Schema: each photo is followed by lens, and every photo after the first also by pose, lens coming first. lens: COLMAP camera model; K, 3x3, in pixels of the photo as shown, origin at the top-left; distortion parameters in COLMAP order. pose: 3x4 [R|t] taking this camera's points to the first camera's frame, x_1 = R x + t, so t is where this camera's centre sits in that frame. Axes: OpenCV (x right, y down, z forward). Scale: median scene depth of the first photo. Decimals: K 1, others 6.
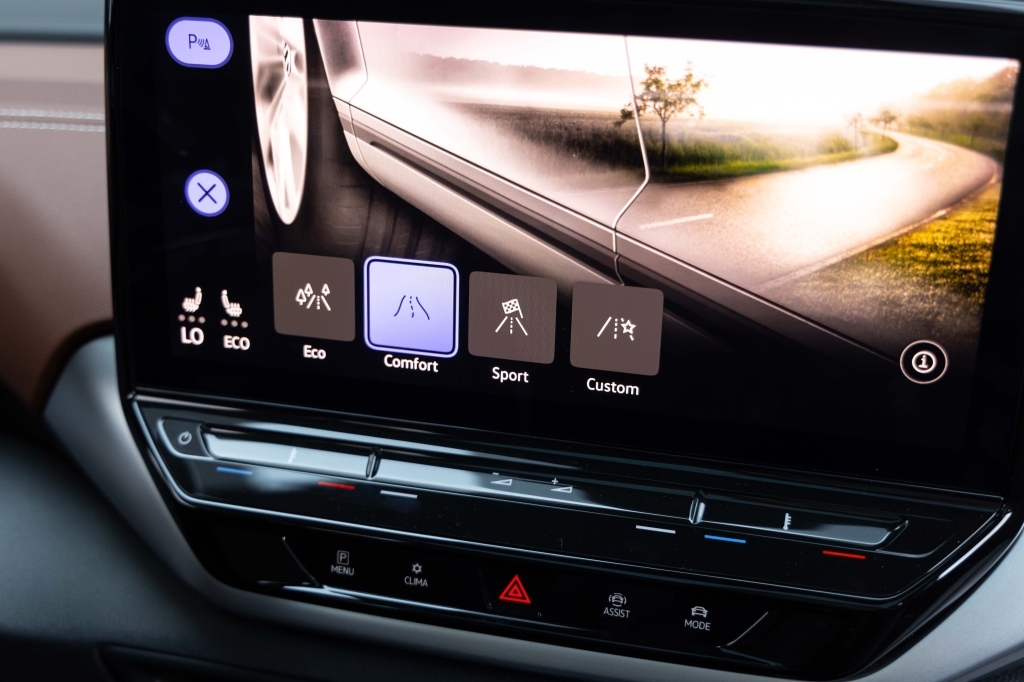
lens RADIAL K [[1409.8, 0, 496.3], [0, 1409.8, 358.1], [0, 0, 1]] dist [0.012082, 0.000000]
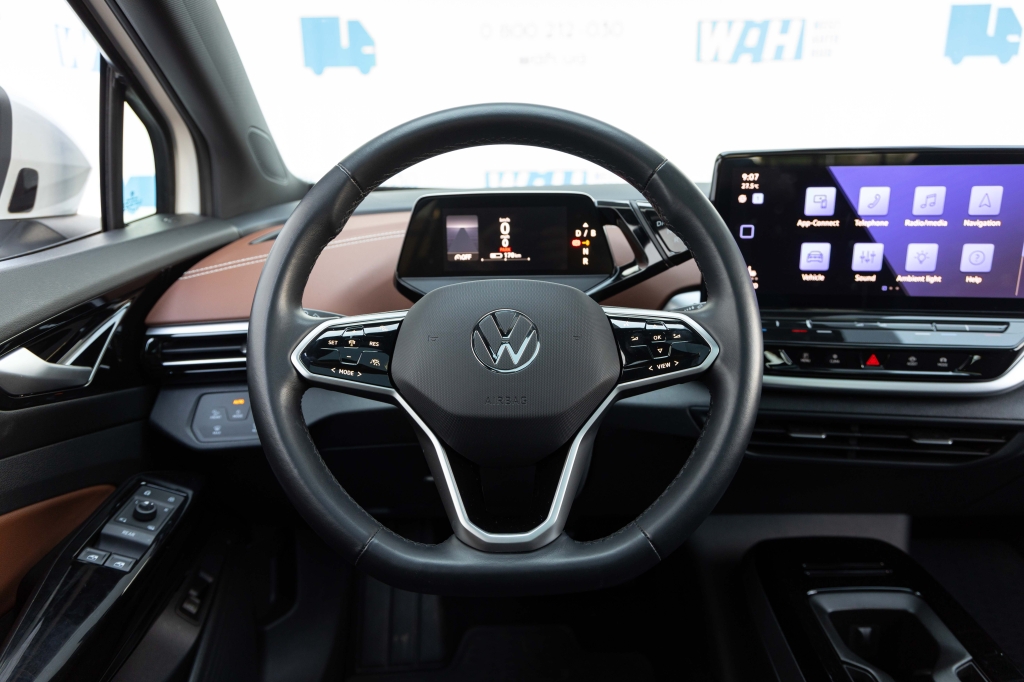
lens RADIAL K [[675.8, 0, 523.5], [0, 675.8, 345.7], [0, 0, 1]] dist [0.002836, 0.002856]
pose [[0.994696, -0.058289, 0.084748, -0.765636], [0.067128, 0.992150, -0.105505, 0.220827], [-0.077933, 0.110635, 0.990801, -0.290737]]
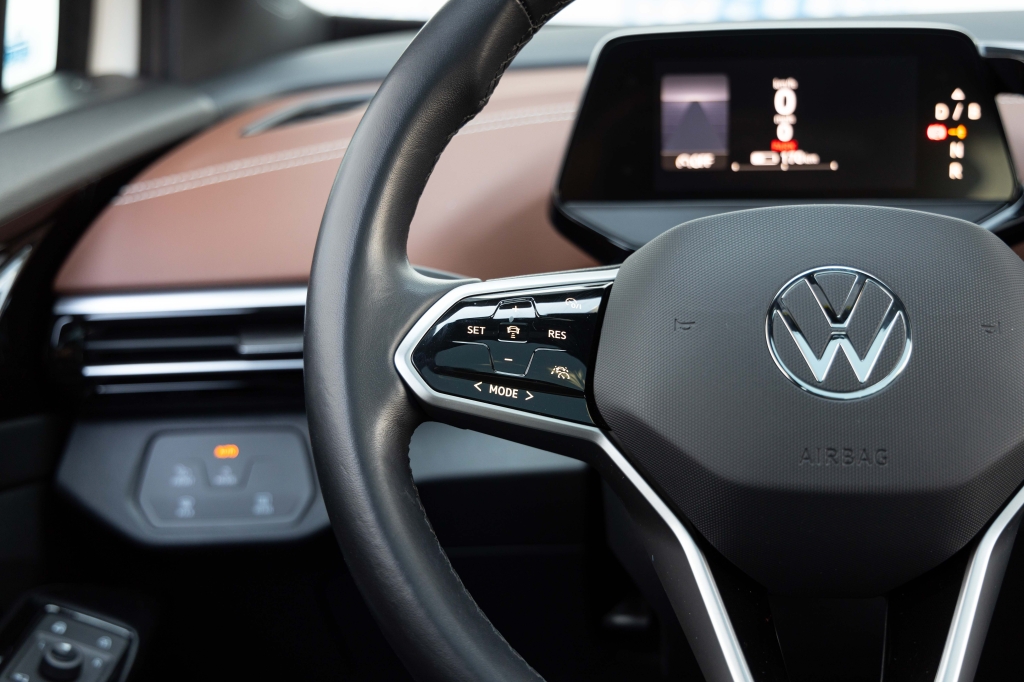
lens RADIAL K [[1409.8, 0, 534.7], [0, 1409.8, 350.1], [0, 0, 1]] dist [0.012082, 0.000000]
pose [[0.999167, -0.039823, -0.008967, -0.904410], [0.038511, 0.992455, -0.116401, 0.226116], [0.013535, 0.115959, 0.993162, -0.289031]]
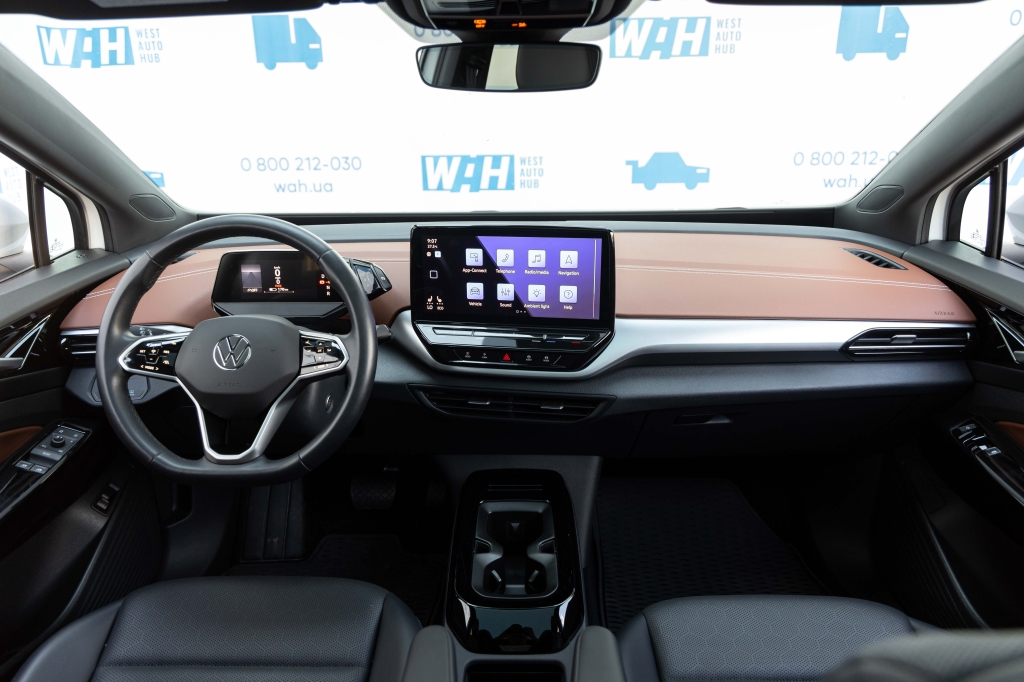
lens RADIAL K [[675.8, 0, 504.2], [0, 675.8, 343.1], [0, 0, 1]] dist [0.002836, 0.002856]
pose [[0.997355, -0.051232, 0.051557, -0.099808], [0.053543, 0.997574, -0.044486, 0.205587], [-0.049153, 0.047129, 0.997679, -1.131562]]
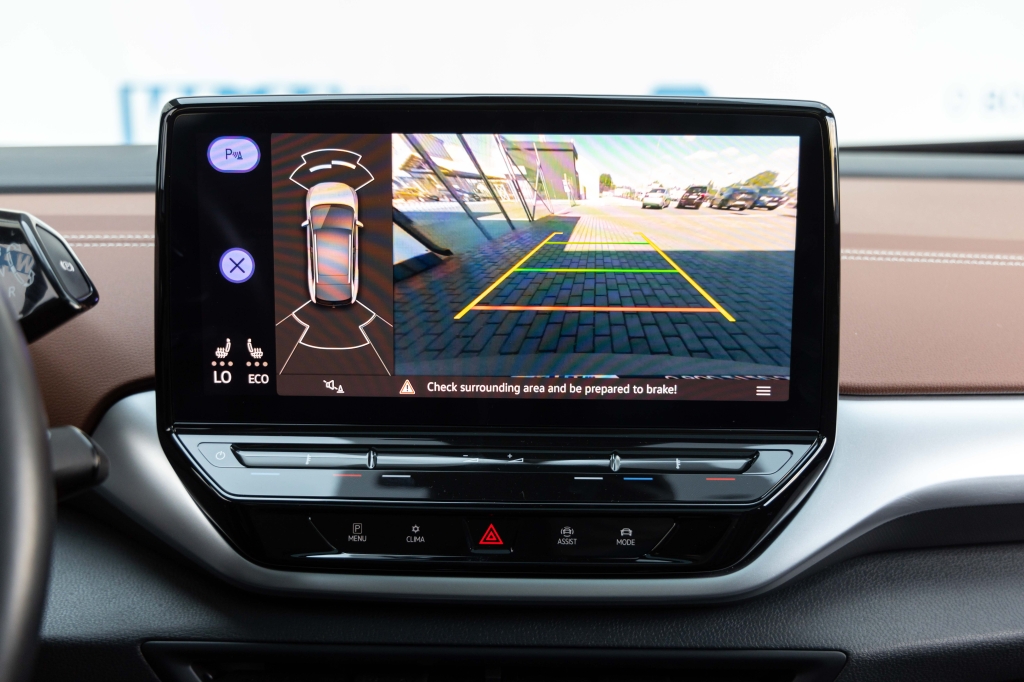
lens RADIAL K [[1409.8, 0, 505.0], [0, 1409.8, 346.5], [0, 0, 1]] dist [0.012082, 0.000000]
pose [[0.975116, -0.059843, 0.213466, -0.240766], [0.094975, 0.982808, -0.158328, 0.192016], [-0.200321, 0.174662, 0.964035, -0.330392]]
